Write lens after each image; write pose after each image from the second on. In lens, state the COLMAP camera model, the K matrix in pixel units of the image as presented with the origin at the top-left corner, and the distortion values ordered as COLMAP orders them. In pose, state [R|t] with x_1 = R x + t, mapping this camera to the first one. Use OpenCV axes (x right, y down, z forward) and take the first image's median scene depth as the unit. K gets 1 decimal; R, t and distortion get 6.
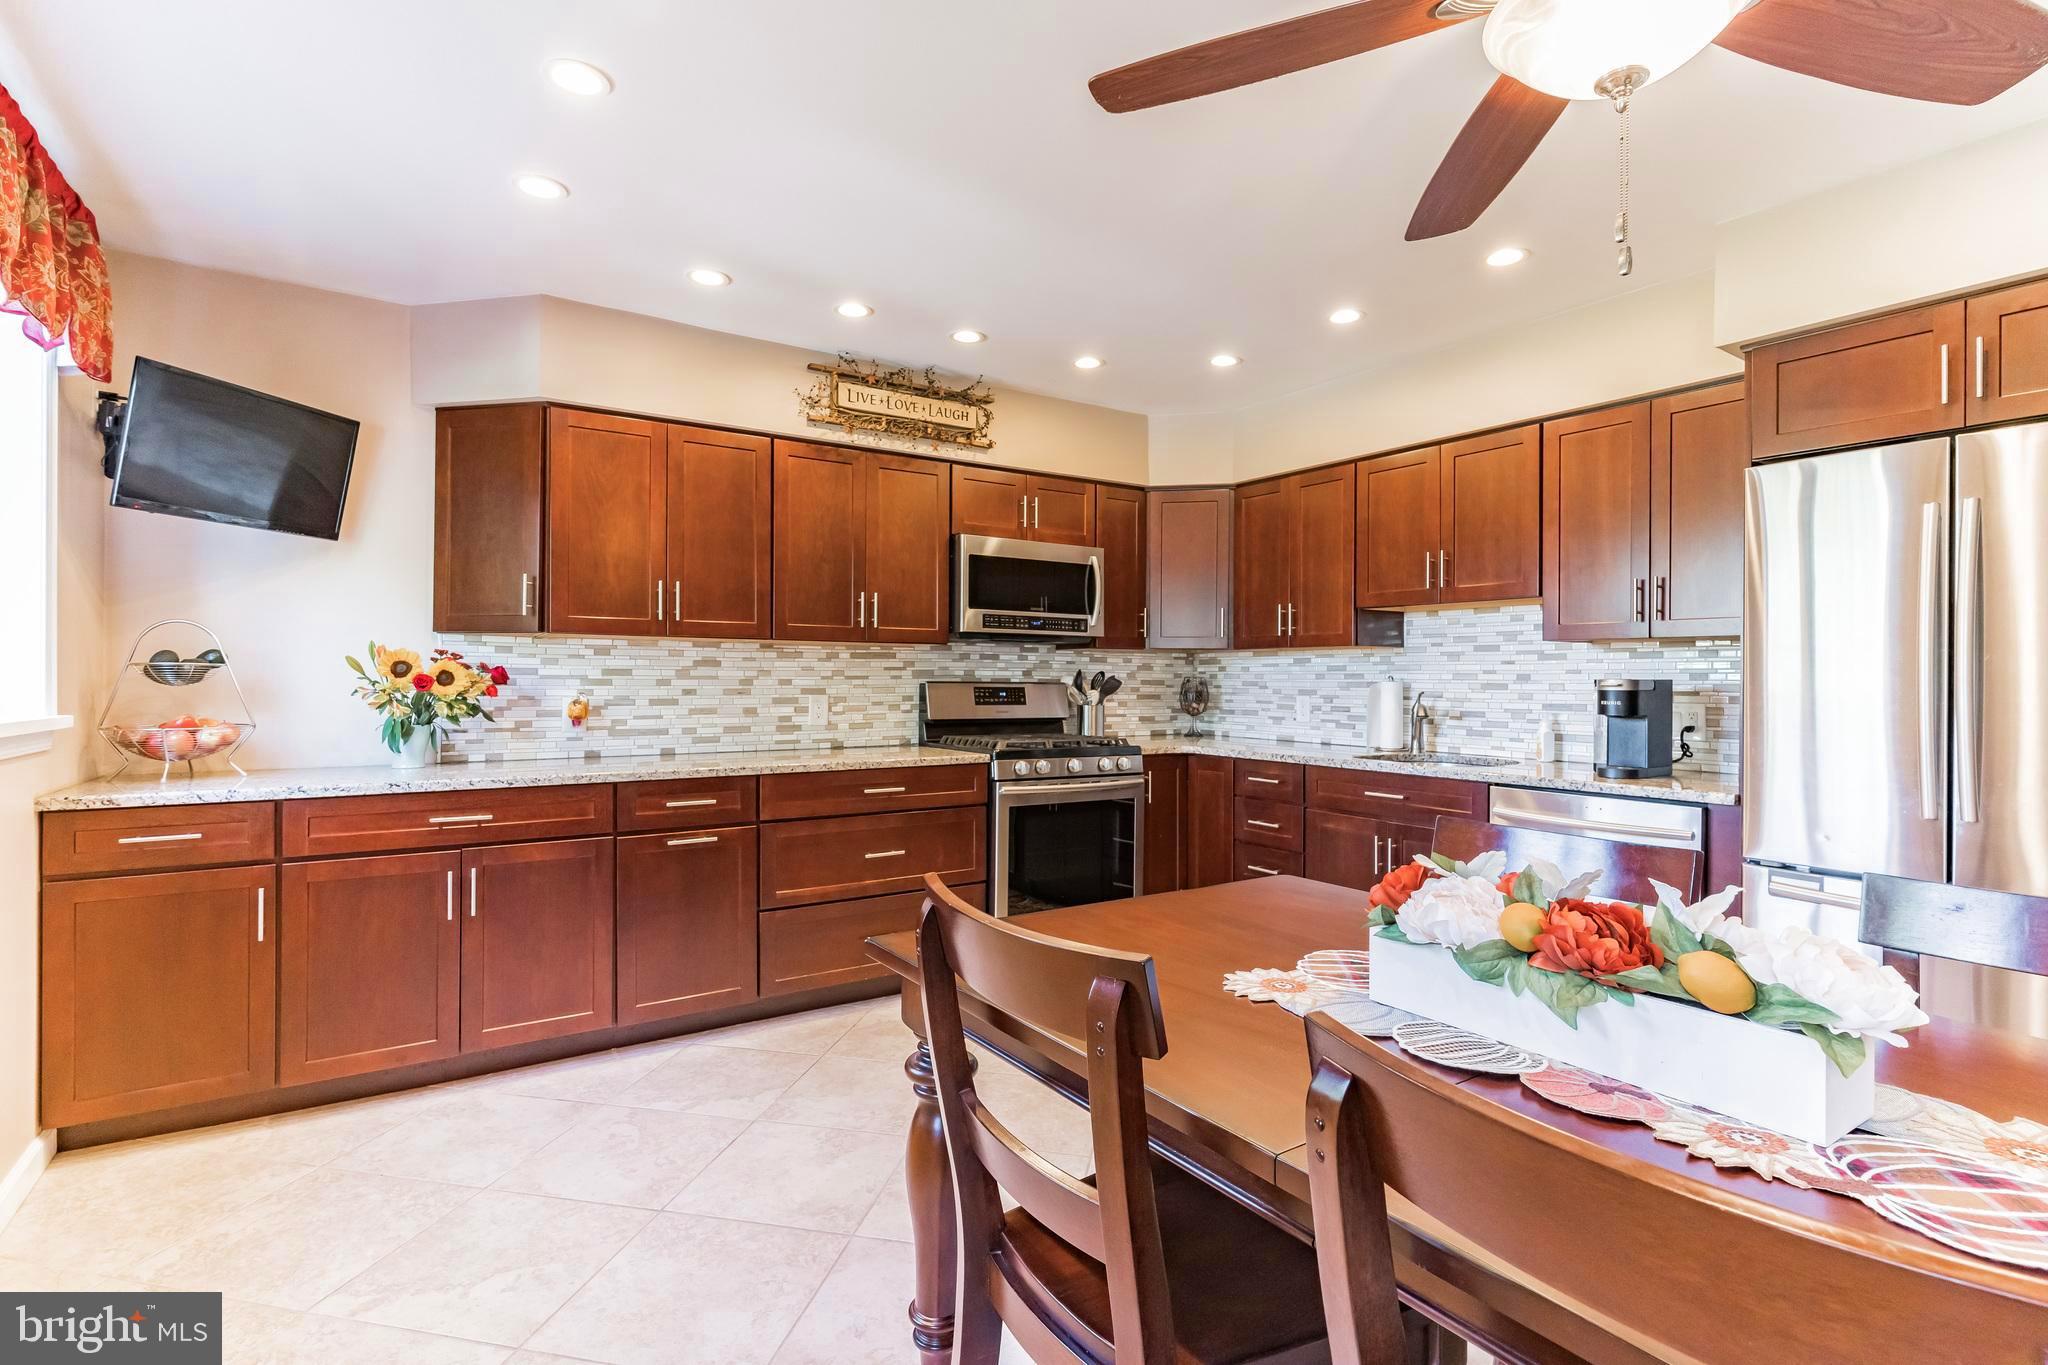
lens RADIAL K [[988.6, 0, 1023.7], [0, 988.6, 677.8], [0, 0, 1]] dist [0.002098, 0.001342]
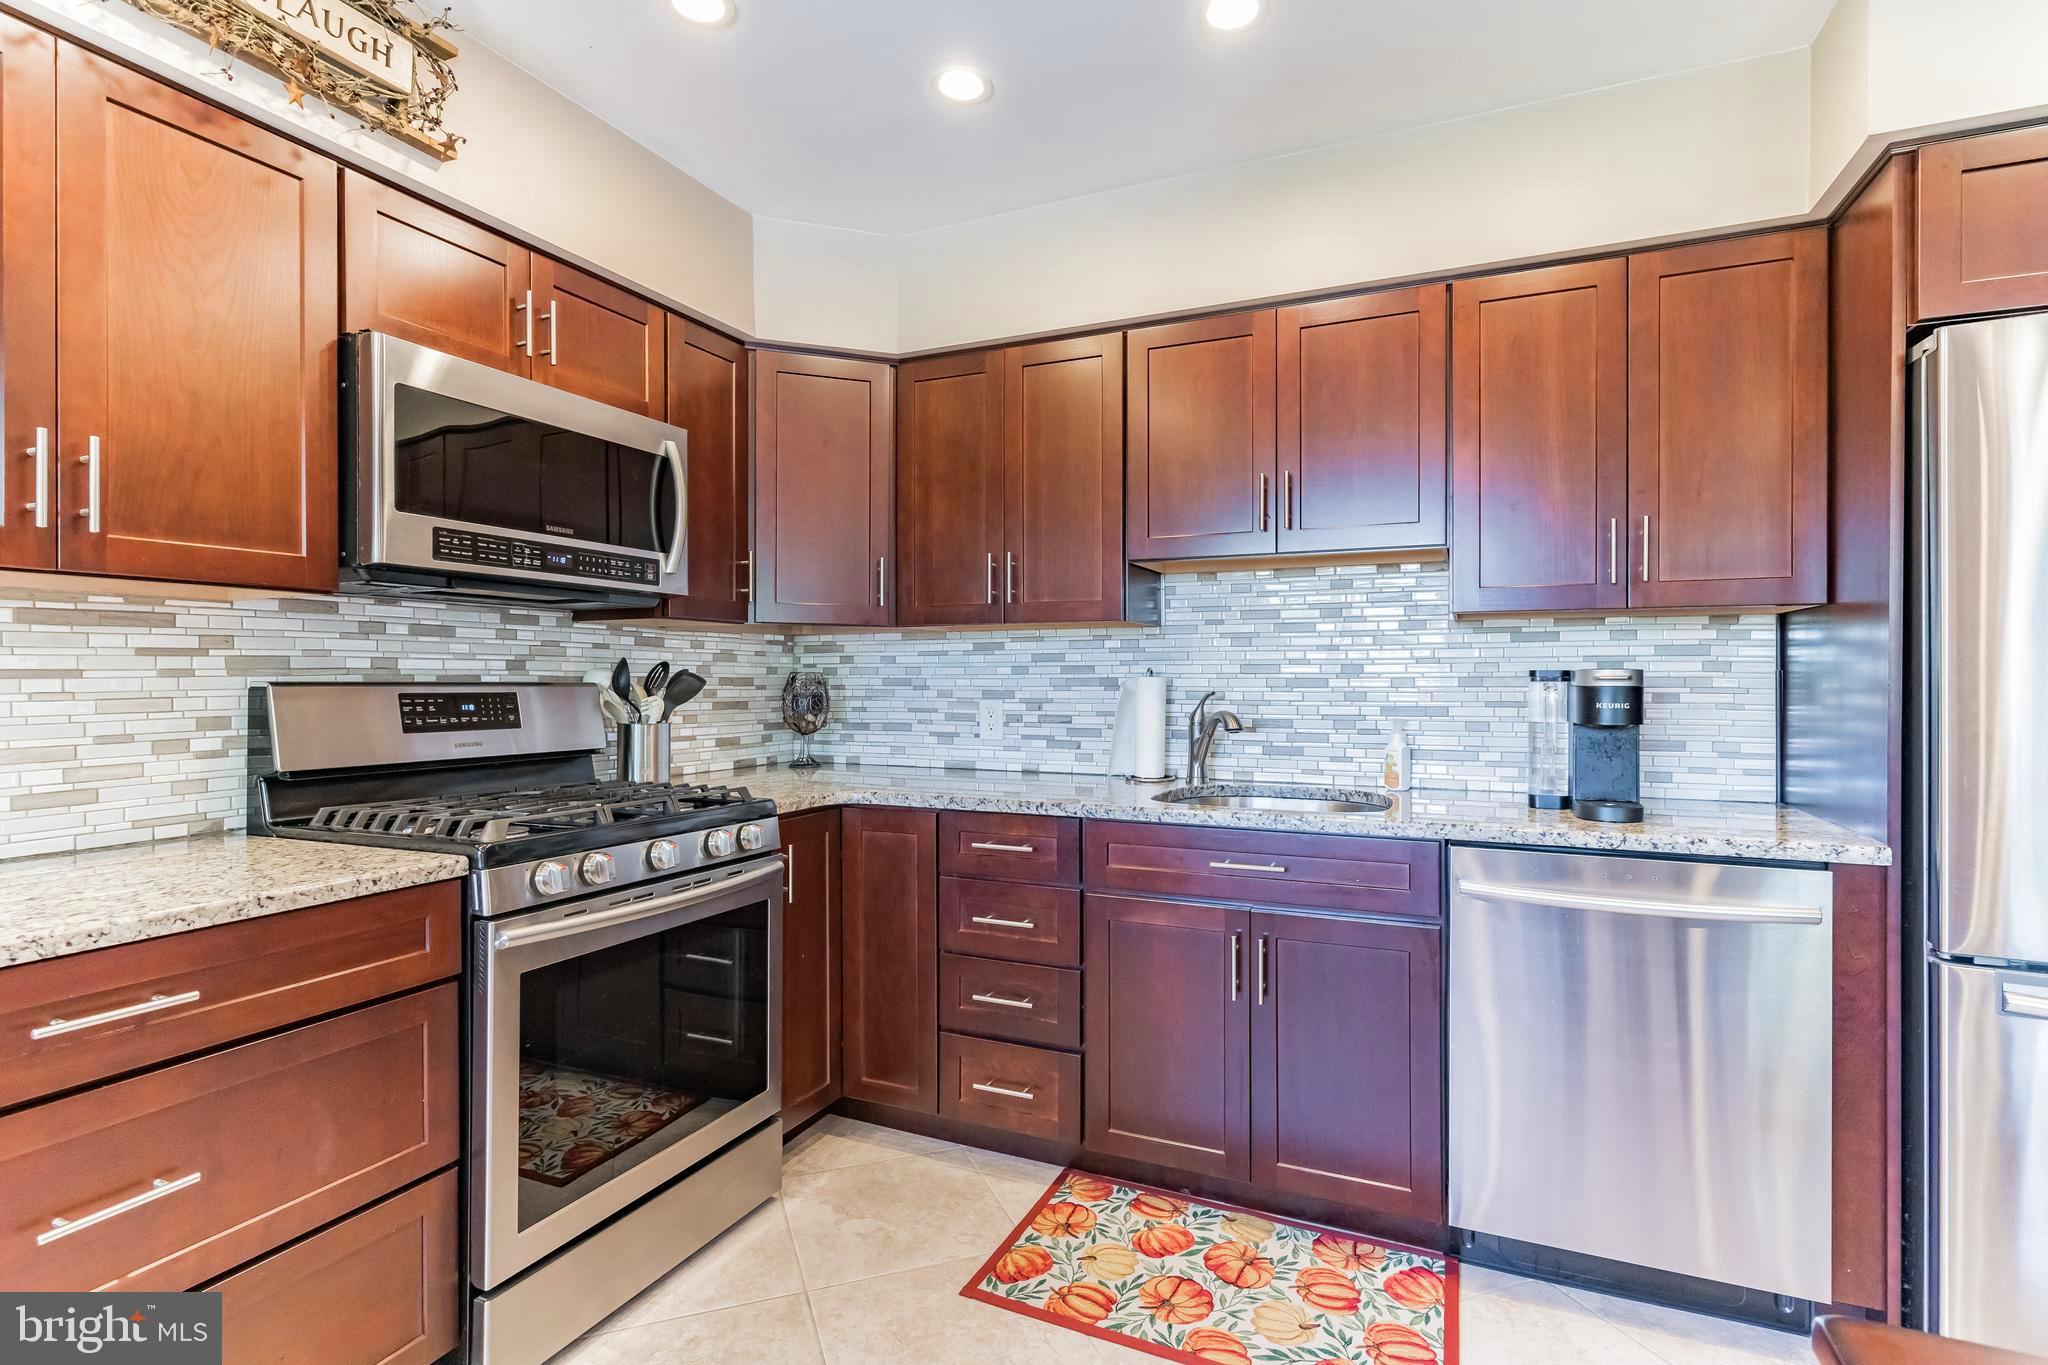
lens RADIAL K [[988.6, 0, 1030.8], [0, 988.6, 676.8], [0, 0, 1]] dist [0.002098, 0.001342]
pose [[0.842007, -0.005282, 0.539441, -0.052550], [0.005504, 0.999984, 0.001201, 0.002466], [-0.539438, 0.001958, 0.842023, 0.464756]]
